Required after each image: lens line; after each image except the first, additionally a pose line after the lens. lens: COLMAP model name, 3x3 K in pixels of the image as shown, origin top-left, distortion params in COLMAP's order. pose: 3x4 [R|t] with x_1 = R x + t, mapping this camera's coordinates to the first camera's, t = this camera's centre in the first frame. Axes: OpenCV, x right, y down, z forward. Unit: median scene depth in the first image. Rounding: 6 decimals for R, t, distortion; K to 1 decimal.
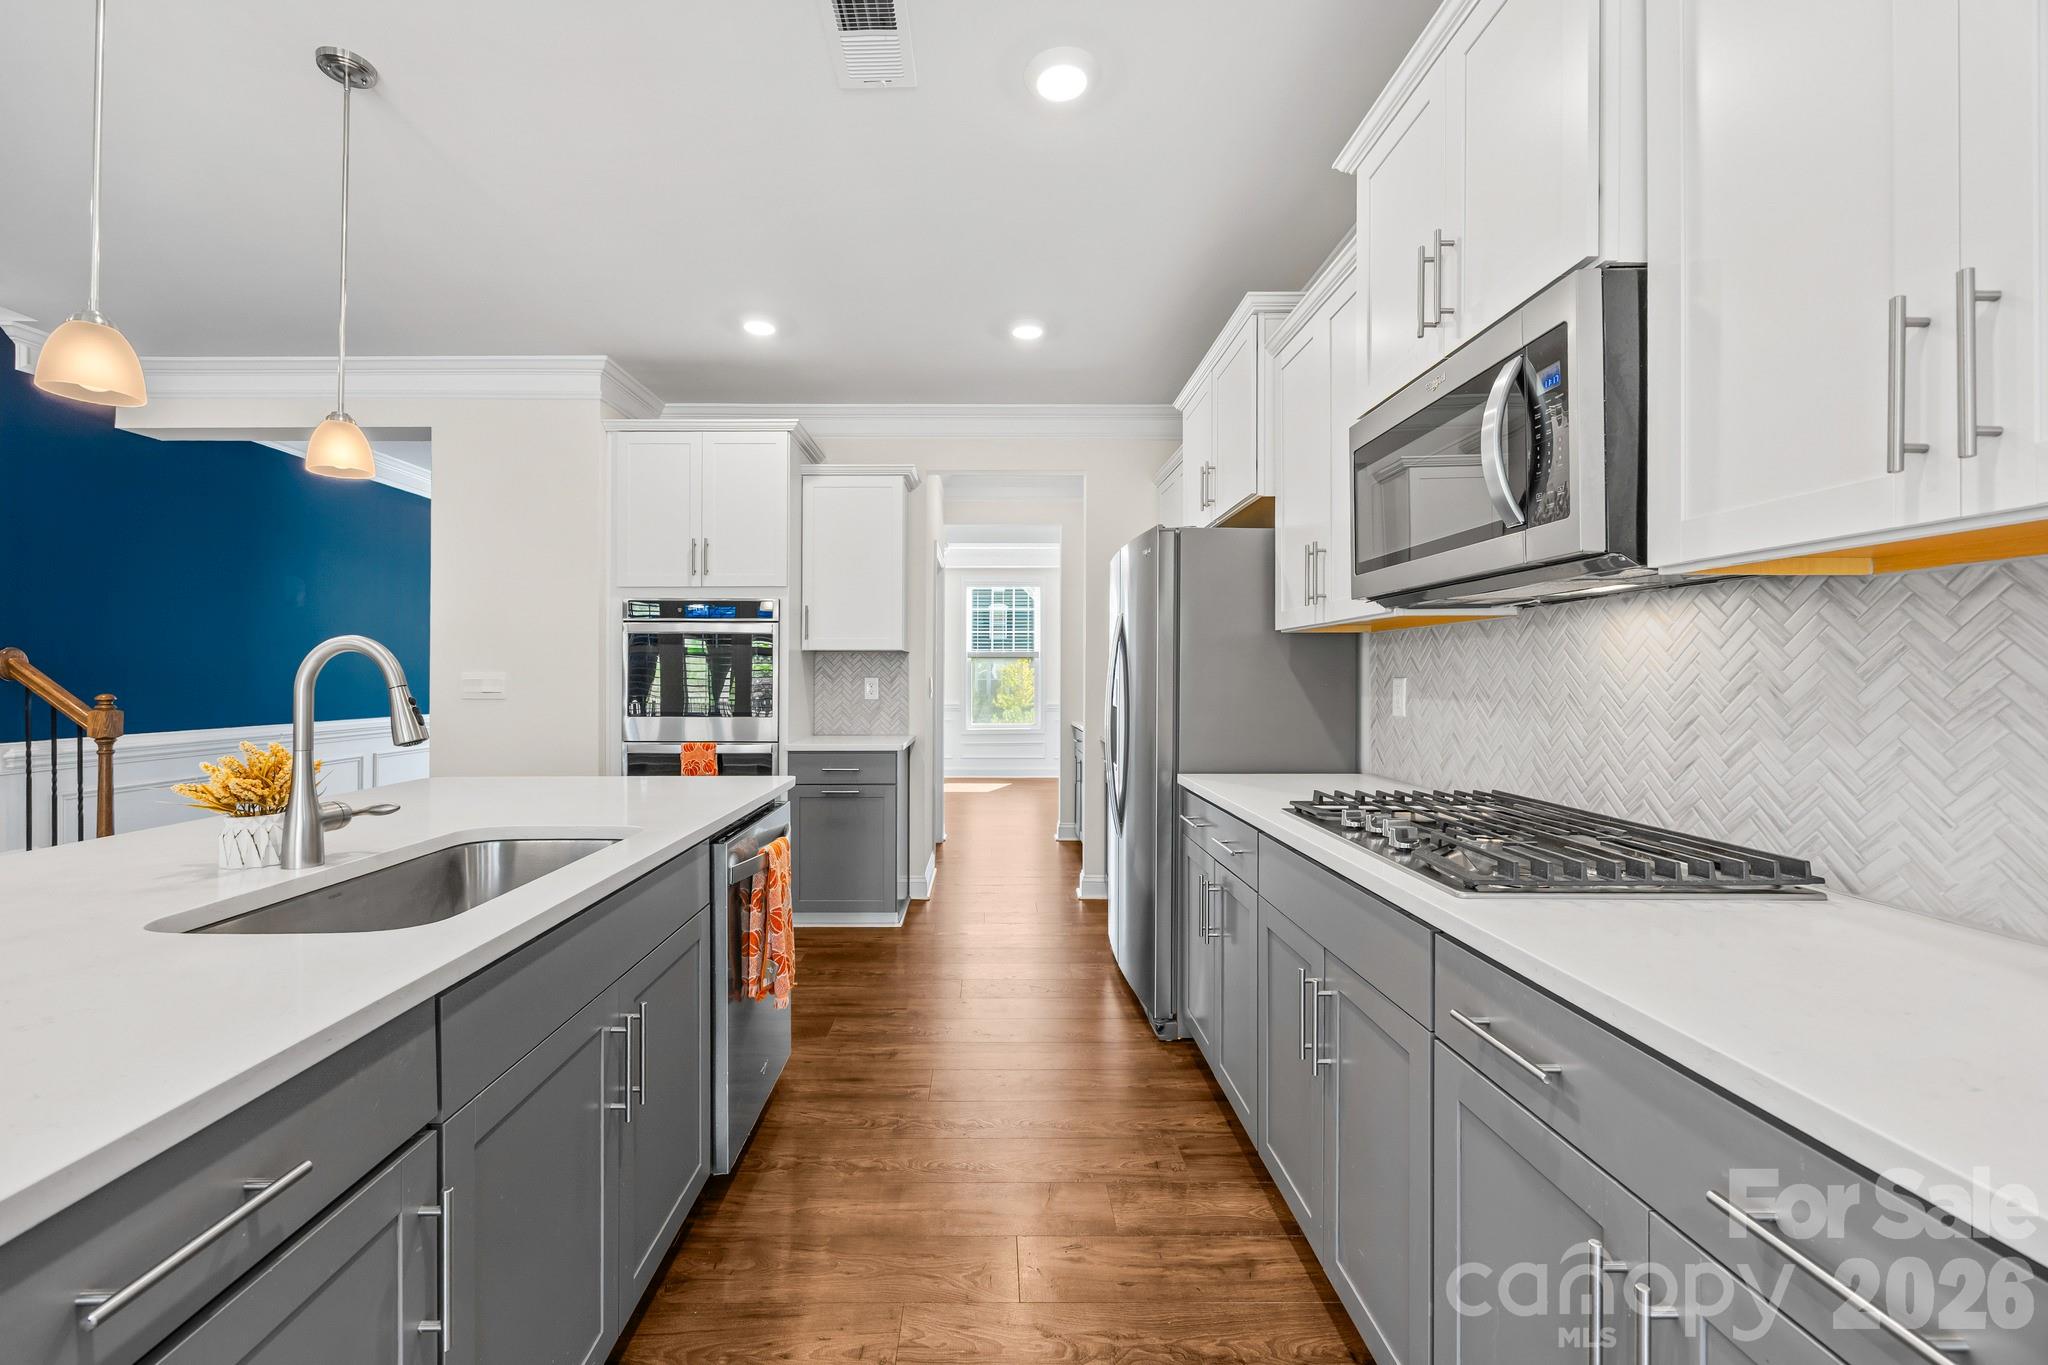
lens RADIAL K [[819.8, 0, 986.7], [0, 819.8, 653.9], [0, 0, 1]] dist [0.016289, -0.000005]
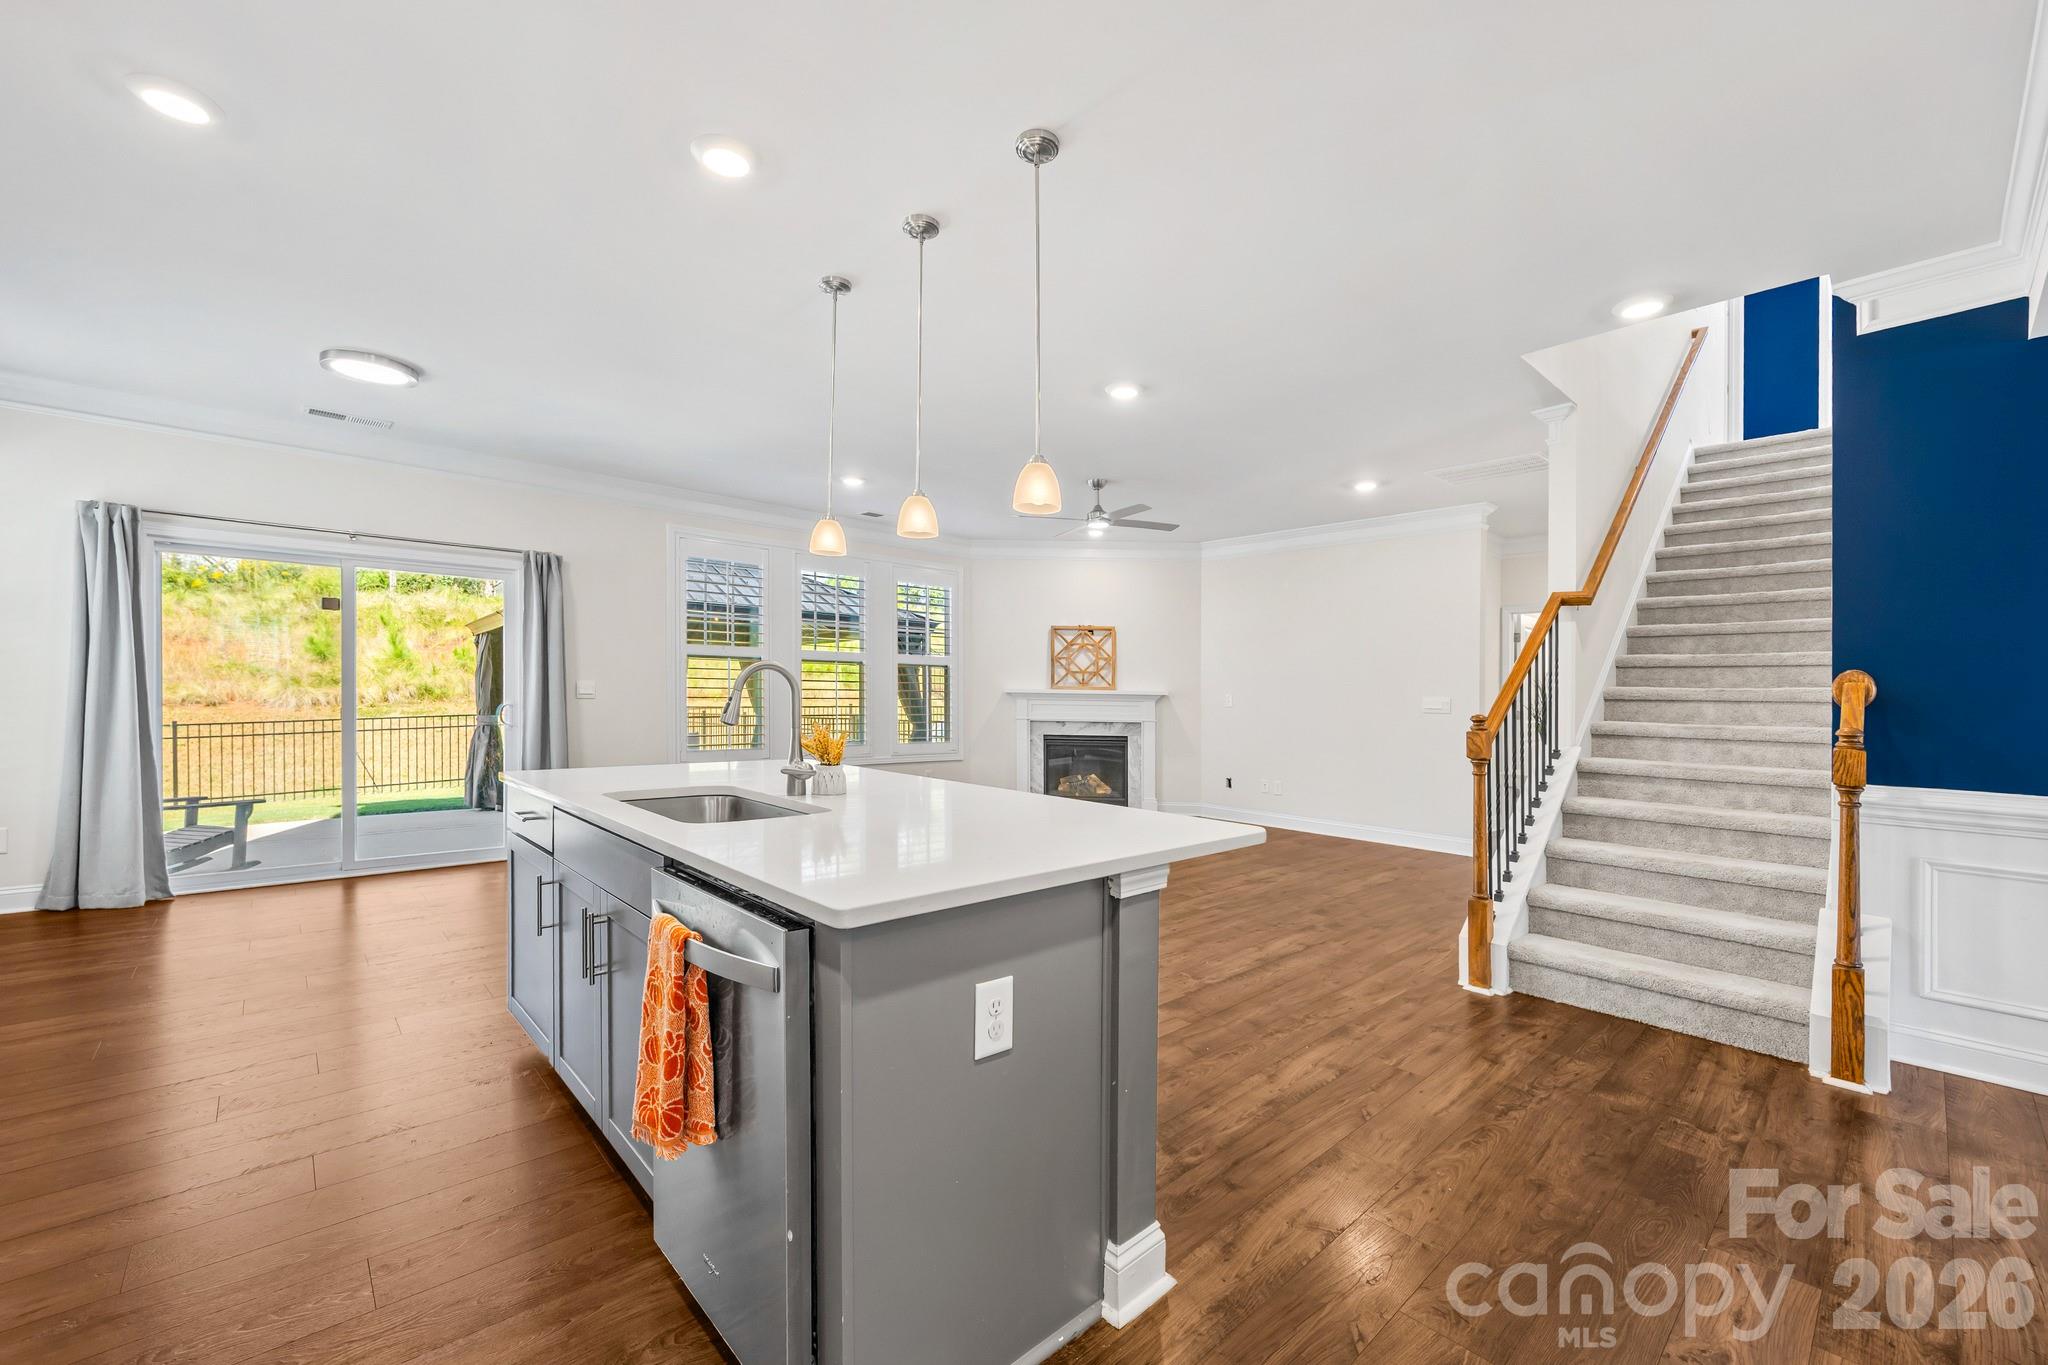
lens RADIAL K [[832.5, 0, 1018.7], [0, 832.5, 708.1], [0, 0, 1]] dist [-0.000239, -0.000222]
pose [[-0.735988, -0.000267, -0.676994, 0.008510], [-0.000683, 1.000000, 0.000347, 0.029577], [0.676994, 0.000718, -0.735988, 1.005773]]
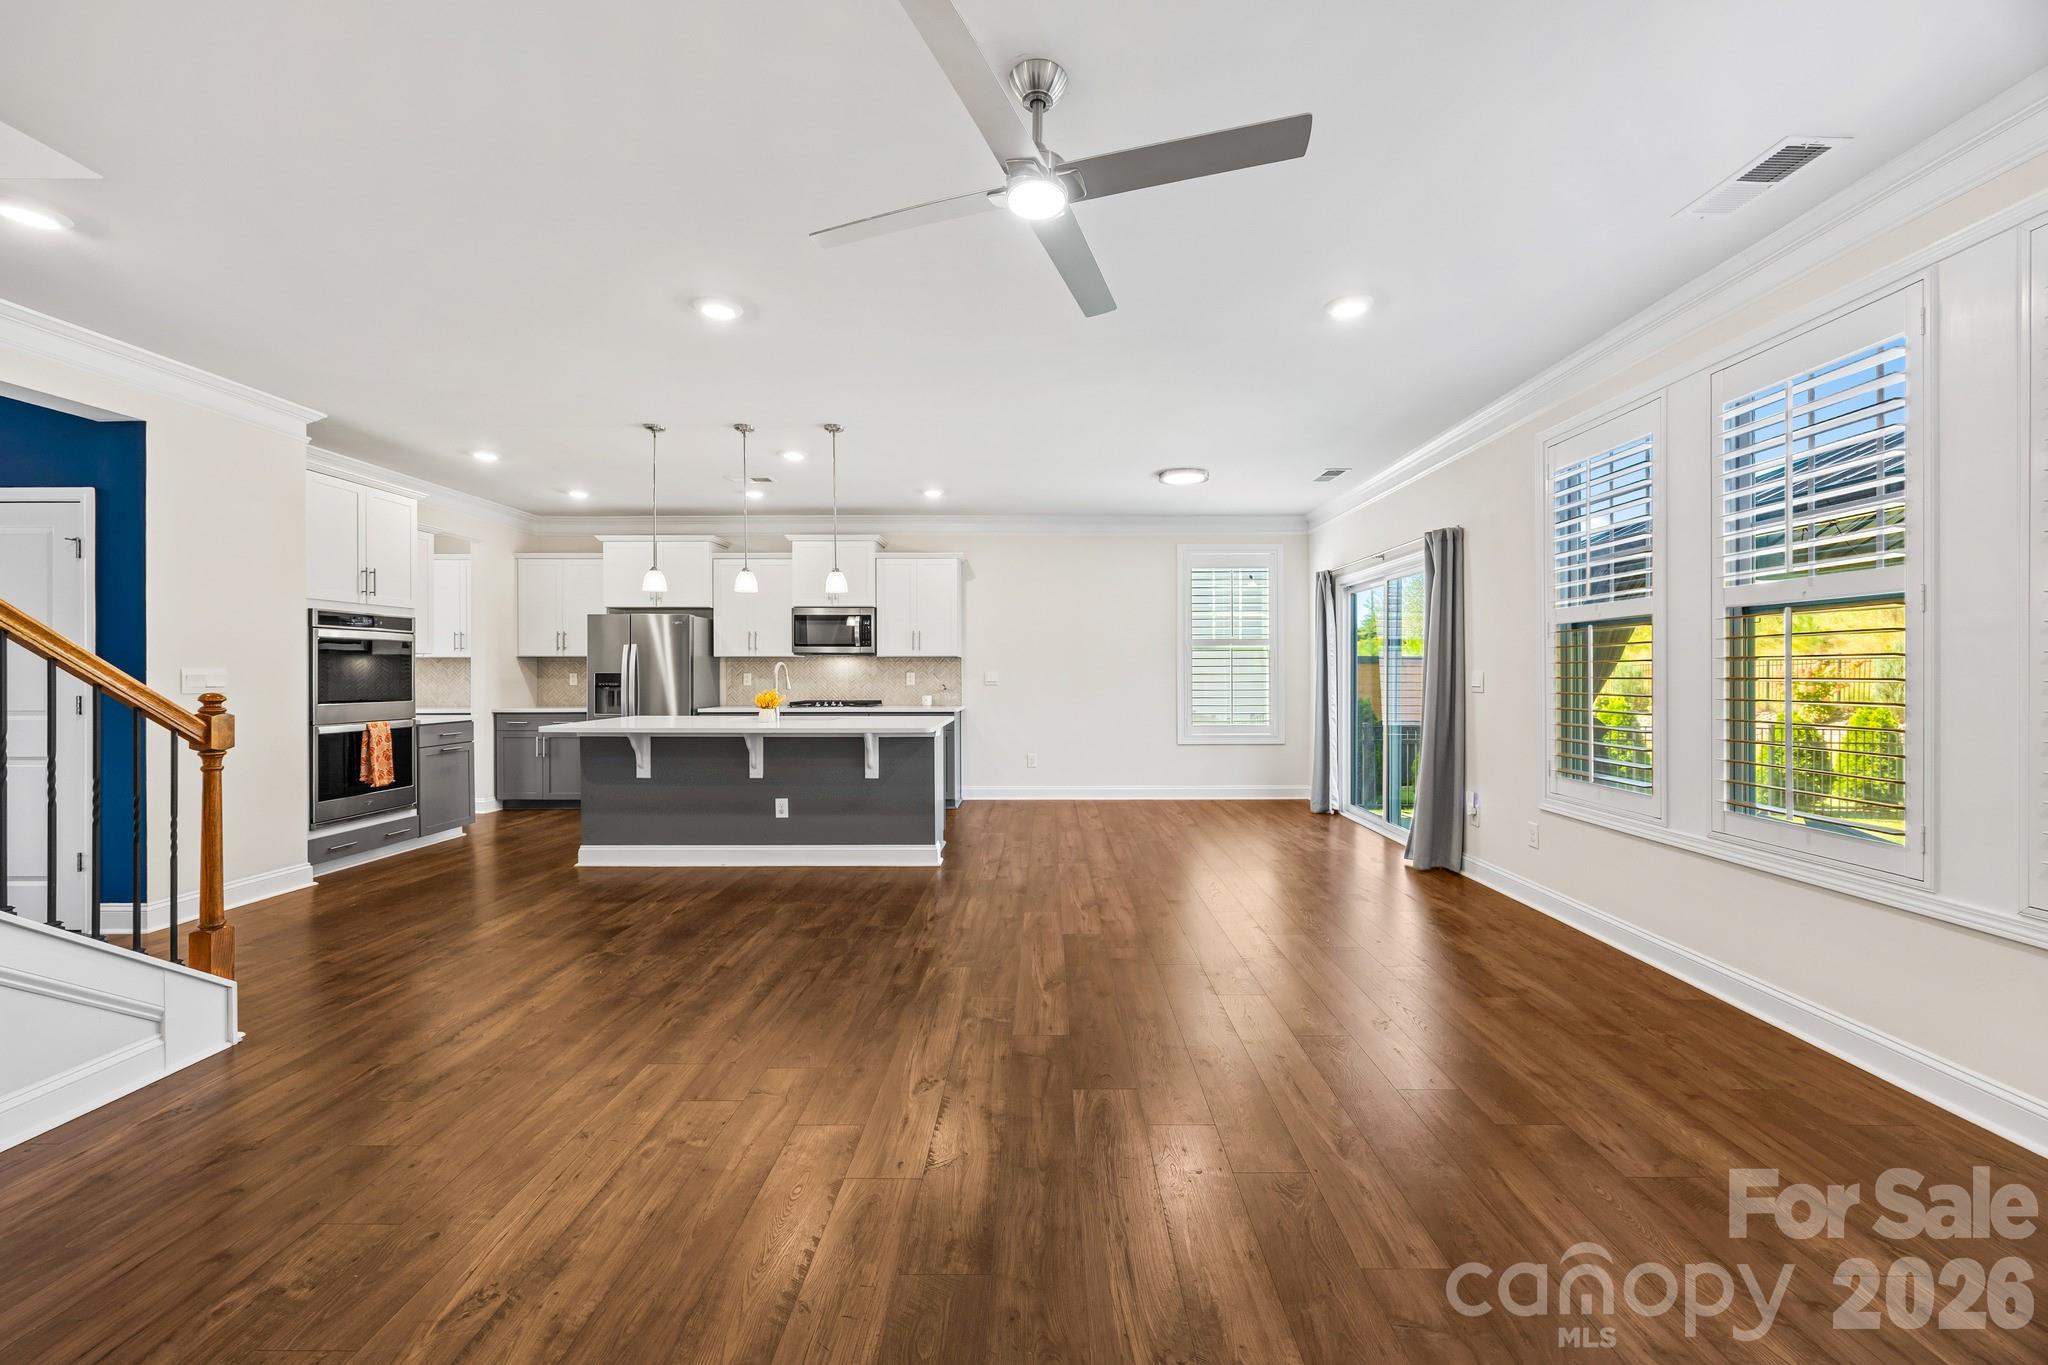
lens RADIAL K [[788.2, 0, 1042.8], [0, 788.2, 670.9], [0, 0, 1]] dist [-0.001448, -0.000147]
pose [[-0.002582, 0.001888, 0.999995, -1.765521], [-0.026623, 0.999644, -0.001956, -0.001850], [-0.999642, -0.026628, -0.002530, -0.093056]]
